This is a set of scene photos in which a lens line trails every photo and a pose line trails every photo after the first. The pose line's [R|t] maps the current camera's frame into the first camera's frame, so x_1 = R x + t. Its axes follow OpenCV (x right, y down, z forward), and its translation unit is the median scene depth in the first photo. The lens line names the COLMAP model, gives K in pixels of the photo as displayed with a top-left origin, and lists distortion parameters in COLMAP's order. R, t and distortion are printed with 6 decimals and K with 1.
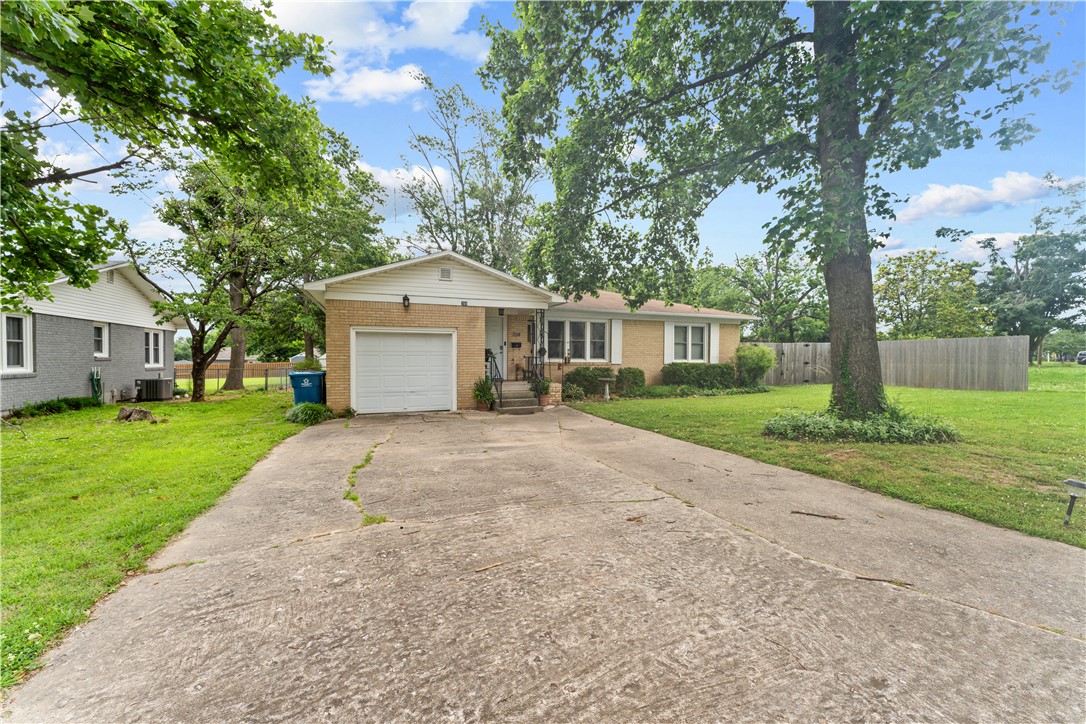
lens RADIAL K [[443.2, 0, 539.5], [0, 443.2, 354.8], [0, 0, 1]] dist [0.001032, -0.000114]
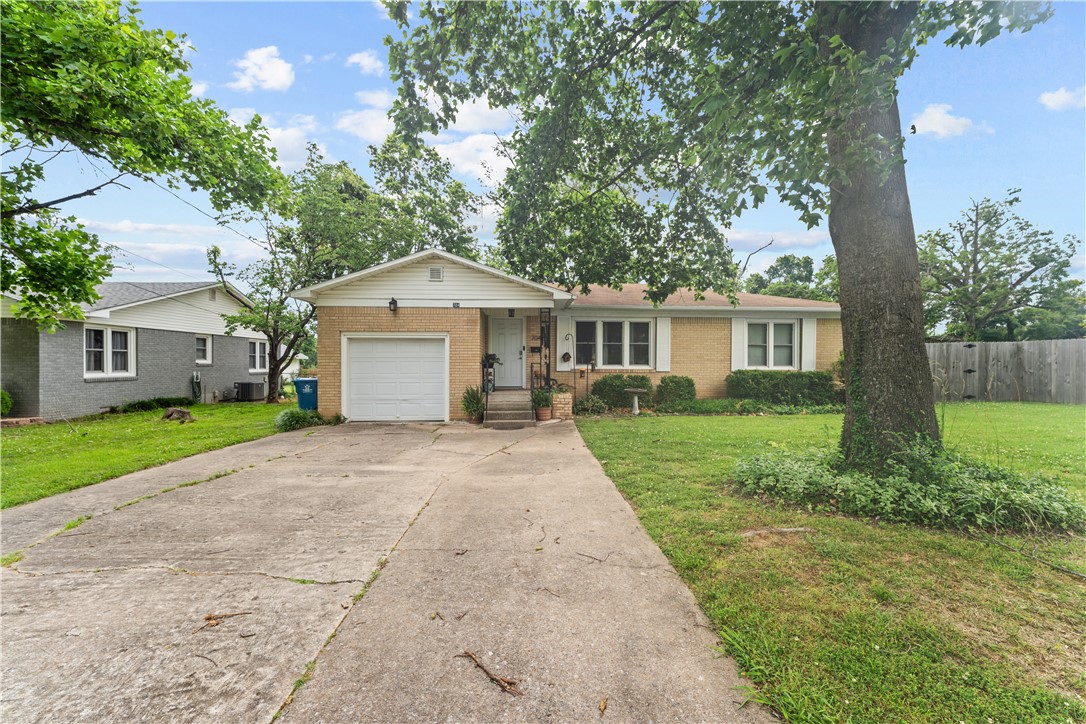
lens RADIAL K [[447.1, 0, 543.0], [0, 447.1, 362.0], [0, 0, 1]] dist [-0.001776, -0.000150]
pose [[0.947691, -0.001515, -0.319185, 0.281093], [0.003162, 0.999984, 0.004642, -0.001578], [0.319173, -0.005408, 0.947681, 0.172481]]
